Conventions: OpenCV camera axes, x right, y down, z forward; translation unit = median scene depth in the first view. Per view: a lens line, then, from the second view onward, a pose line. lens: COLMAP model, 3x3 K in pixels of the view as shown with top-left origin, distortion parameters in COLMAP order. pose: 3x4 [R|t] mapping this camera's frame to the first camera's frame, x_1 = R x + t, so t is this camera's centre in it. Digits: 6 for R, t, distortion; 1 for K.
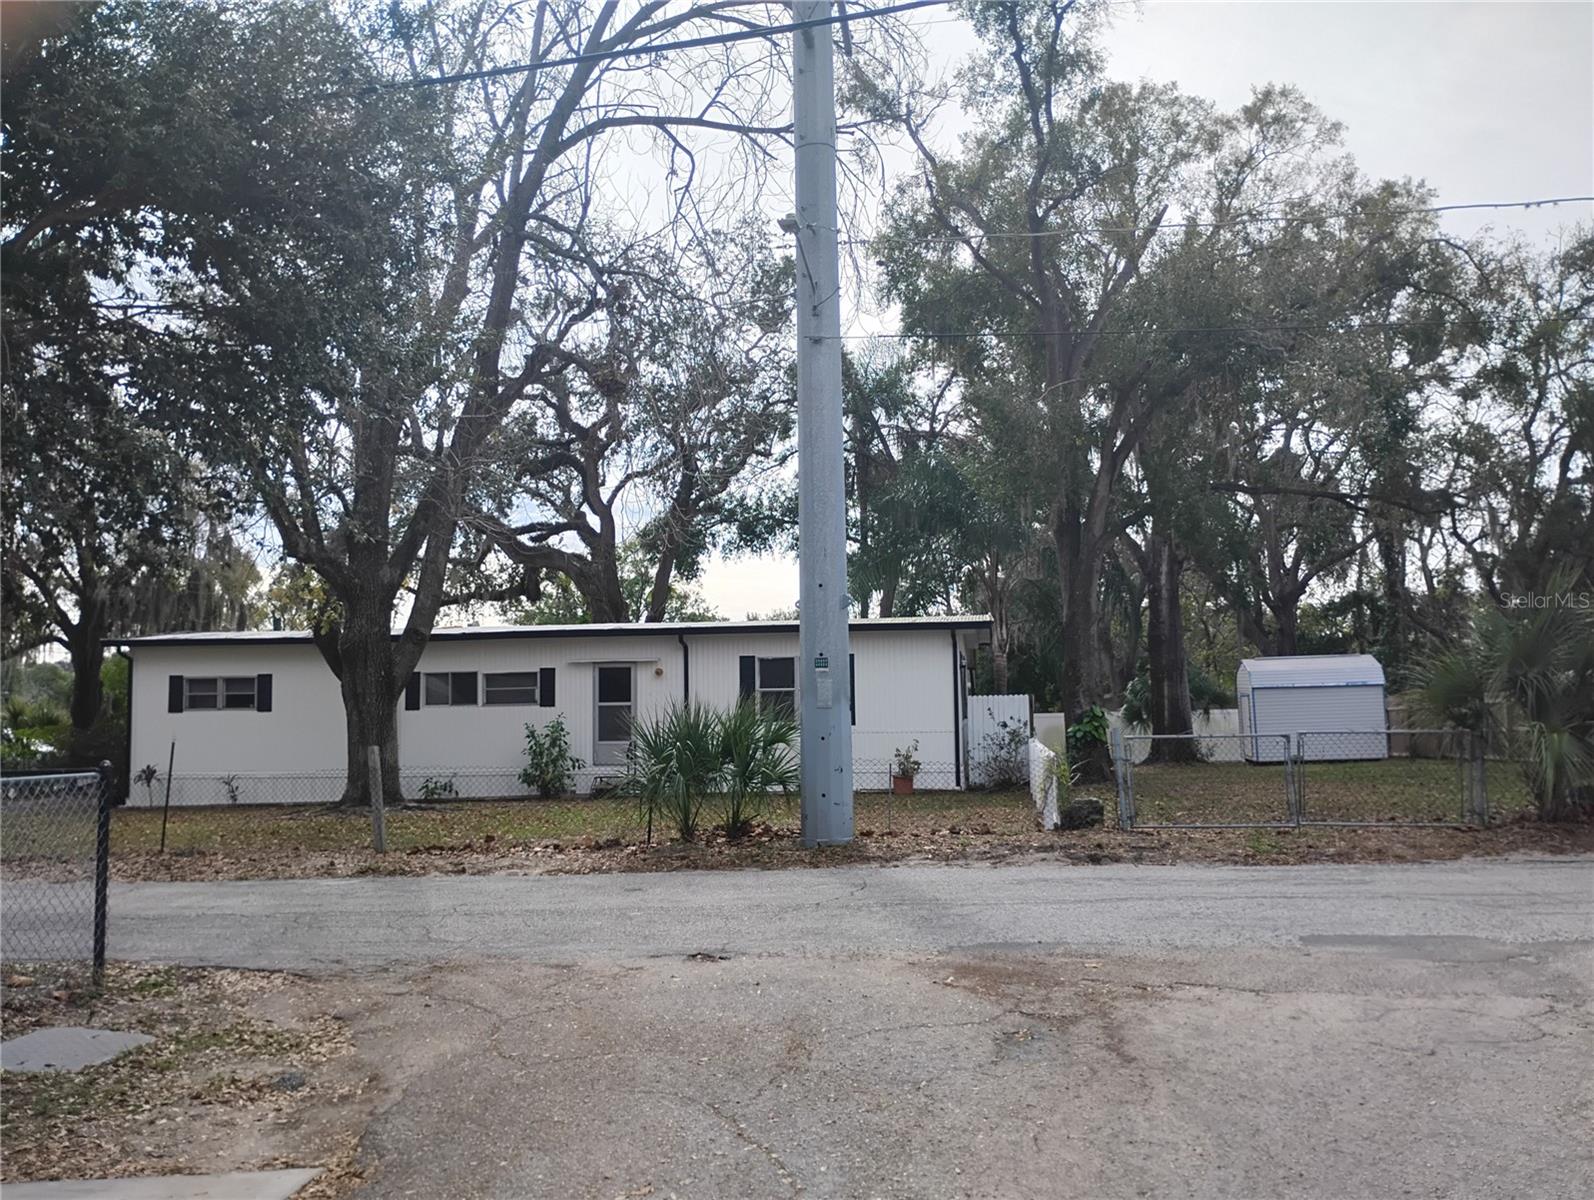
lens RADIAL K [[1315.6, 0, 797.0], [0, 1315.6, 600.0], [0, 0, 1]] dist [0.056820, -0.084671]
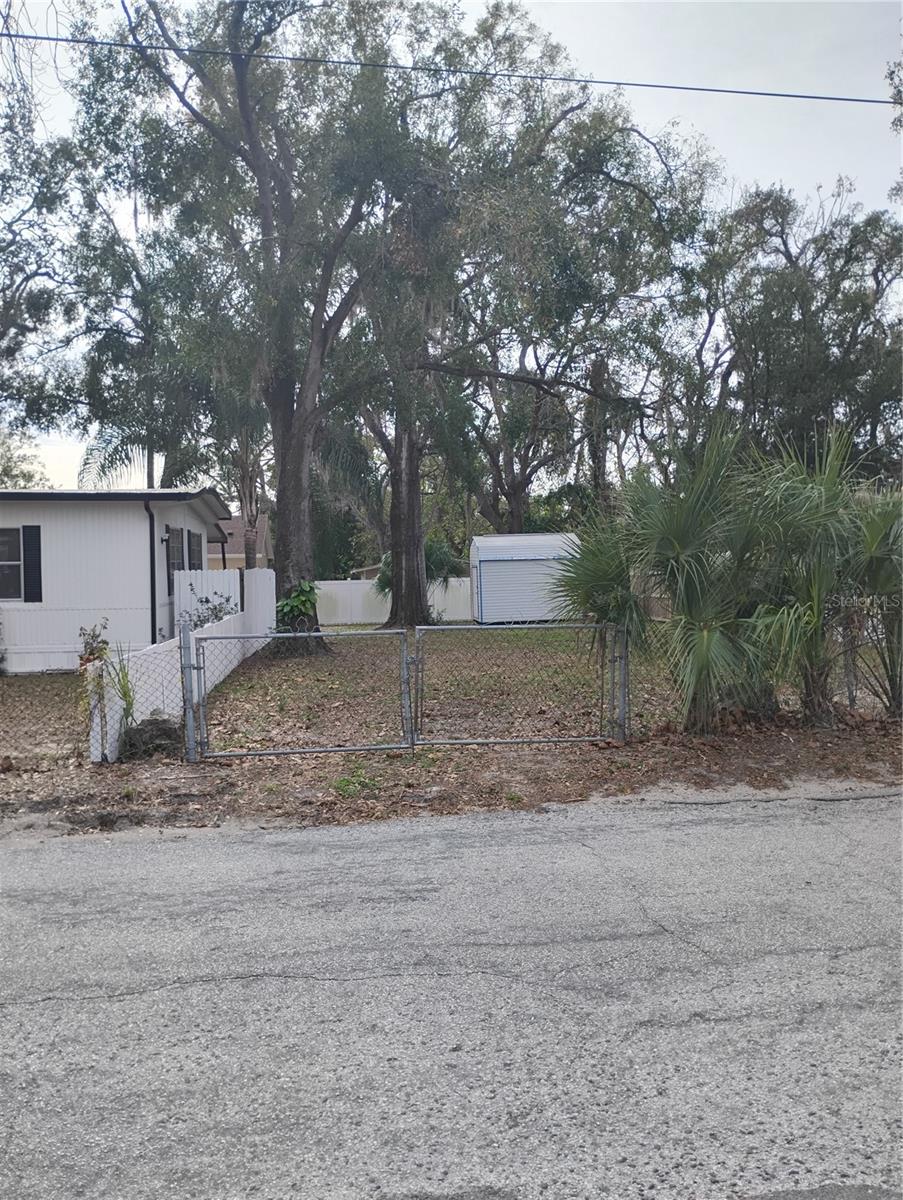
lens RADIAL K [[990.4, 0, 453.1], [0, 990.4, 602.9], [0, 0, 1]] dist [0.056820, -0.084671]
pose [[0.964441, -0.008576, 0.264160, 0.081441], [-0.021596, 0.993574, 0.111105, 0.006288], [-0.263415, -0.112859, 0.958058, 0.144077]]
